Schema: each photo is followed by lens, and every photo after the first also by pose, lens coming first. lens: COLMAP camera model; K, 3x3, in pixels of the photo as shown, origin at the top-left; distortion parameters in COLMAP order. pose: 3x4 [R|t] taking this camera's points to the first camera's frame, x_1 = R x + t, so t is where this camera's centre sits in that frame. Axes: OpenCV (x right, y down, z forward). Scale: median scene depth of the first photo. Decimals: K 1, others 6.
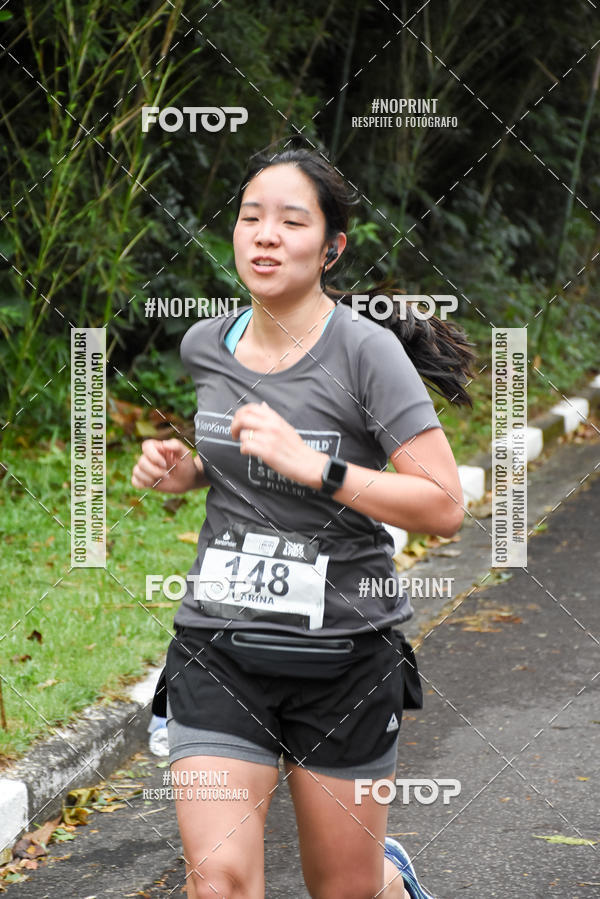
lens RADIAL K [[2978.9, 0, 309.9], [0, 2978.9, 449.6], [0, 0, 1]] dist [1.152205, 1.144782]
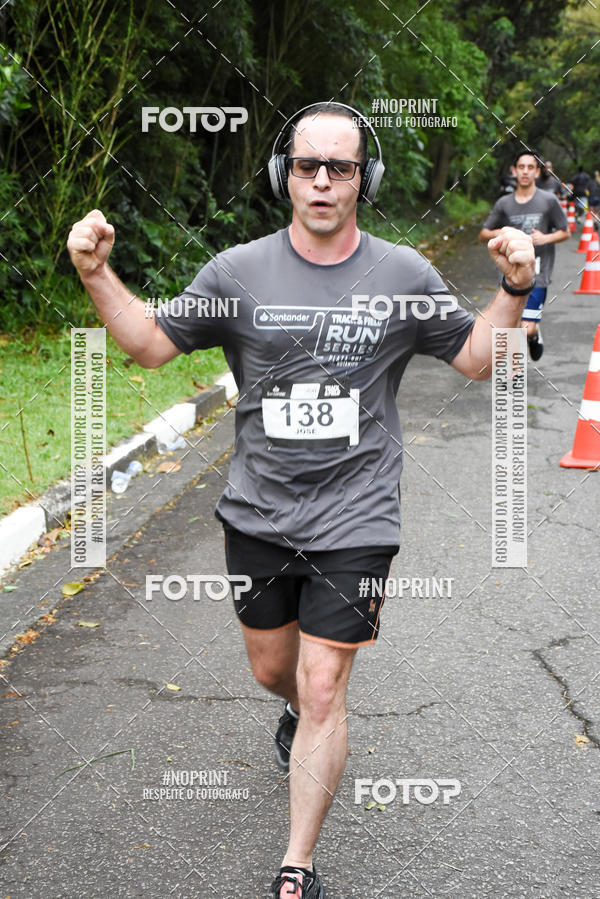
lens RADIAL K [[1687.7, 0, 293.2], [0, 1687.7, 439.2], [0, 0, 1]] dist [0.349288, 0.379191]
pose [[0.996057, -0.035260, 0.081409, -0.030843], [0.029567, 0.997101, 0.070105, -0.005233], [-0.083645, -0.067421, 0.994212, -0.089228]]
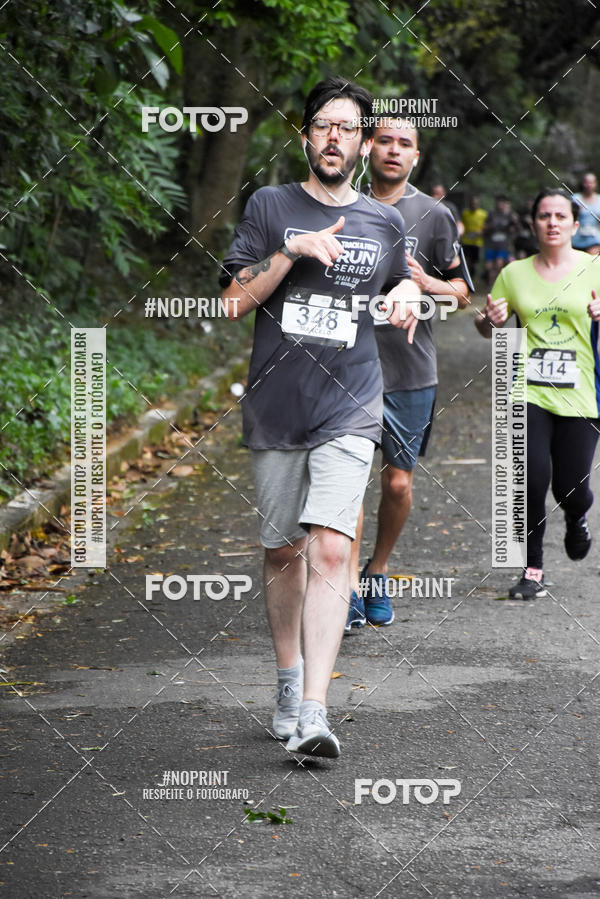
lens RADIAL K [[3806.8, 0, 327.6], [0, 3806.8, 473.4], [0, 0, 1]] dist [1.628437, -6.916808]
pose [[0.980767, 0.008909, 0.194979, 0.026111], [-0.004991, 0.999776, -0.020576, -0.021116], [-0.195119, 0.019207, 0.980592, 0.230019]]
